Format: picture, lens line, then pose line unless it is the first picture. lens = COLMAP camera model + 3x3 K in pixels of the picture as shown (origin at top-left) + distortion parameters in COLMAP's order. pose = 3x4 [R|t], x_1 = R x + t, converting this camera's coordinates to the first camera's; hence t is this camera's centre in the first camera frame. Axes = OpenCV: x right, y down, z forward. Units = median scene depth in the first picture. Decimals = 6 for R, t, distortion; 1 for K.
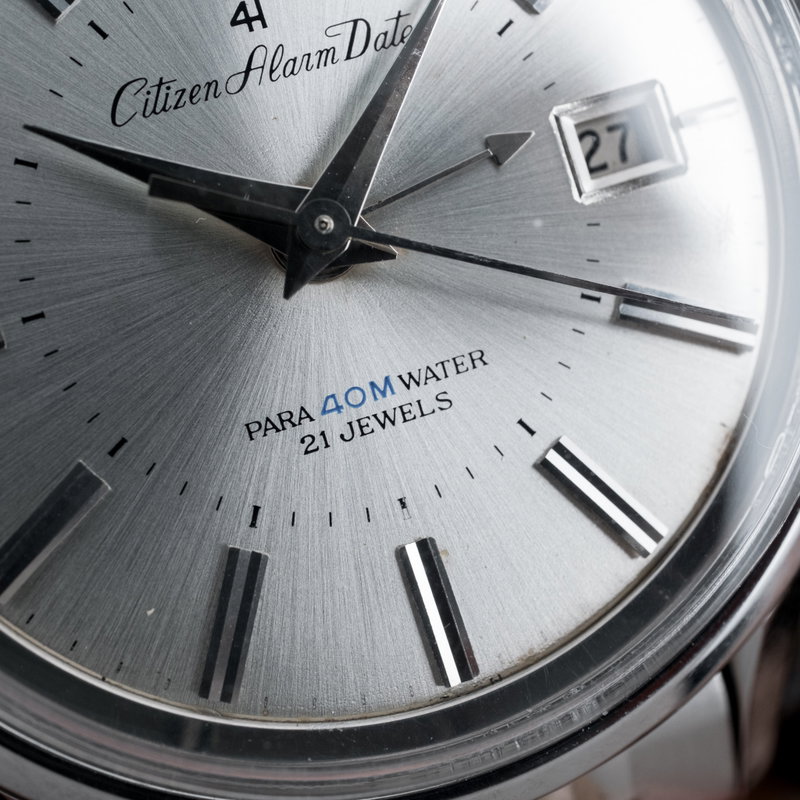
lens RADIAL K [[1485.0, 0, 400.9], [0, 1485.0, 399.6], [0, 0, 1]] dist [0.053183, 0.000000]
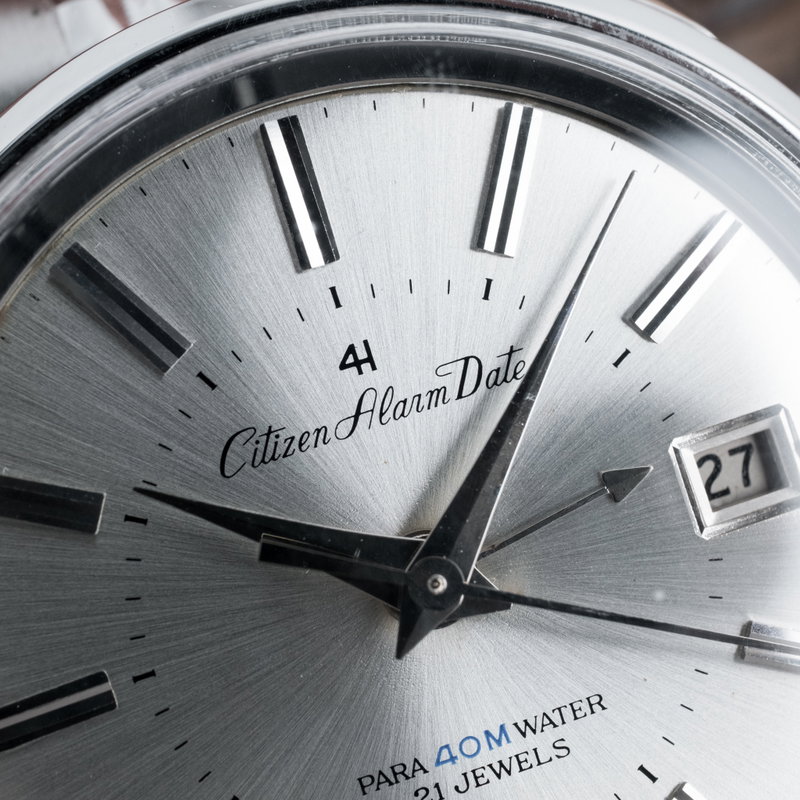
lens RADIAL K [[1485.0, 0, 398.9], [0, 1485.0, 400.5], [0, 0, 1]] dist [0.053183, 0.000000]
pose [[0.997502, -0.008282, -0.070158, -0.006791], [0.009223, 0.999872, 0.013097, -0.242822], [0.070041, -0.013711, 0.997450, 0.026596]]
